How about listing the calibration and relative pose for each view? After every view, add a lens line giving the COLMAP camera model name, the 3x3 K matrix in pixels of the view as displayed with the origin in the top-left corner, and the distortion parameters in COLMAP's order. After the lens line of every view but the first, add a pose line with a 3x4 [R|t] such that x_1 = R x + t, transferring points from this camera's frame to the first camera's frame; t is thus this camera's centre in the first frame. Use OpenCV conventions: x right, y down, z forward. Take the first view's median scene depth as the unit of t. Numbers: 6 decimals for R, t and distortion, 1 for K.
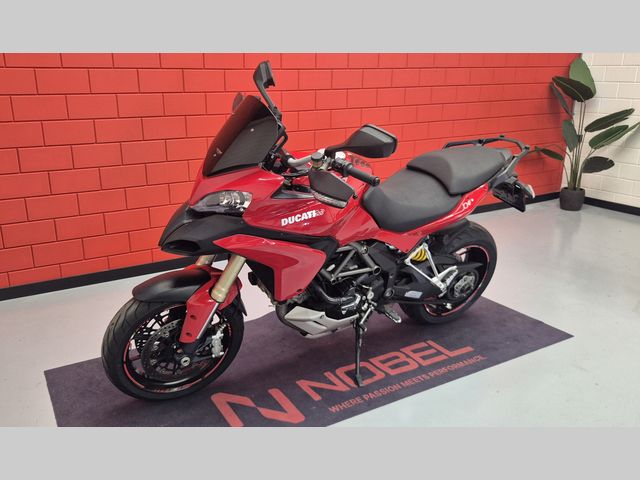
lens RADIAL K [[570.9, 0, 309.5], [0, 570.9, 238.5], [0, 0, 1]] dist [0.048886, 0.002279]
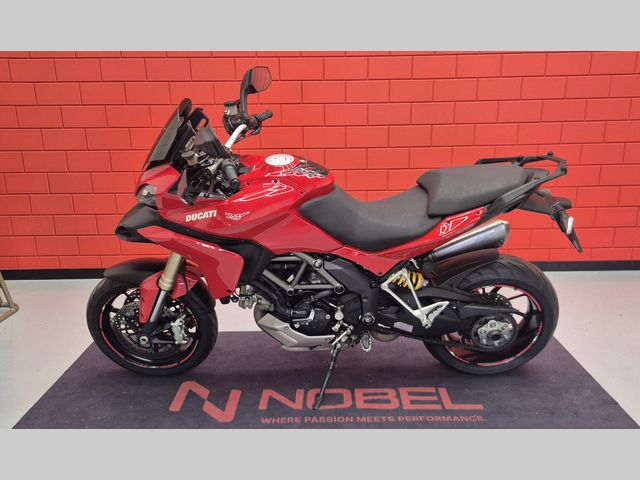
lens RADIAL K [[625.0, 0, 335.2], [0, 625.0, 264.1], [0, 0, 1]] dist [0.049116, -0.005299]
pose [[0.860170, 0.127818, -0.493731, 0.584624], [-0.134915, 0.990626, 0.021409, -0.004800], [0.491839, 0.048196, 0.869351, 0.106115]]
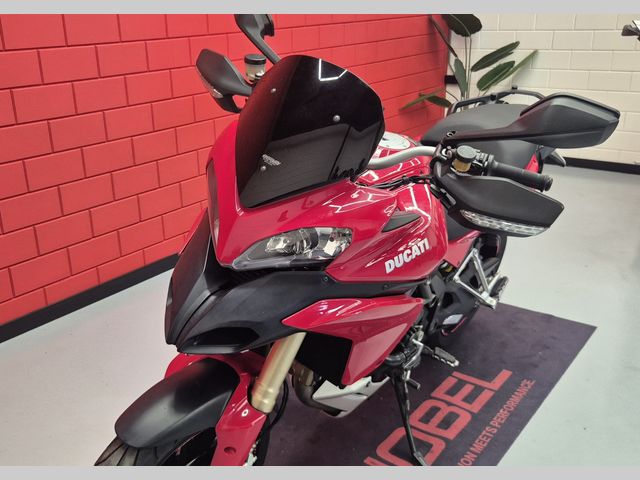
lens RADIAL K [[676.8, 0, 308.5], [0, 676.8, 239.6], [0, 0, 1]] dist [0.074137, -0.000246]
pose [[0.927173, -0.150245, 0.343188, -0.276683], [0.133797, 0.988443, 0.071260, -0.090376], [-0.349928, -0.020153, 0.936560, 0.280077]]
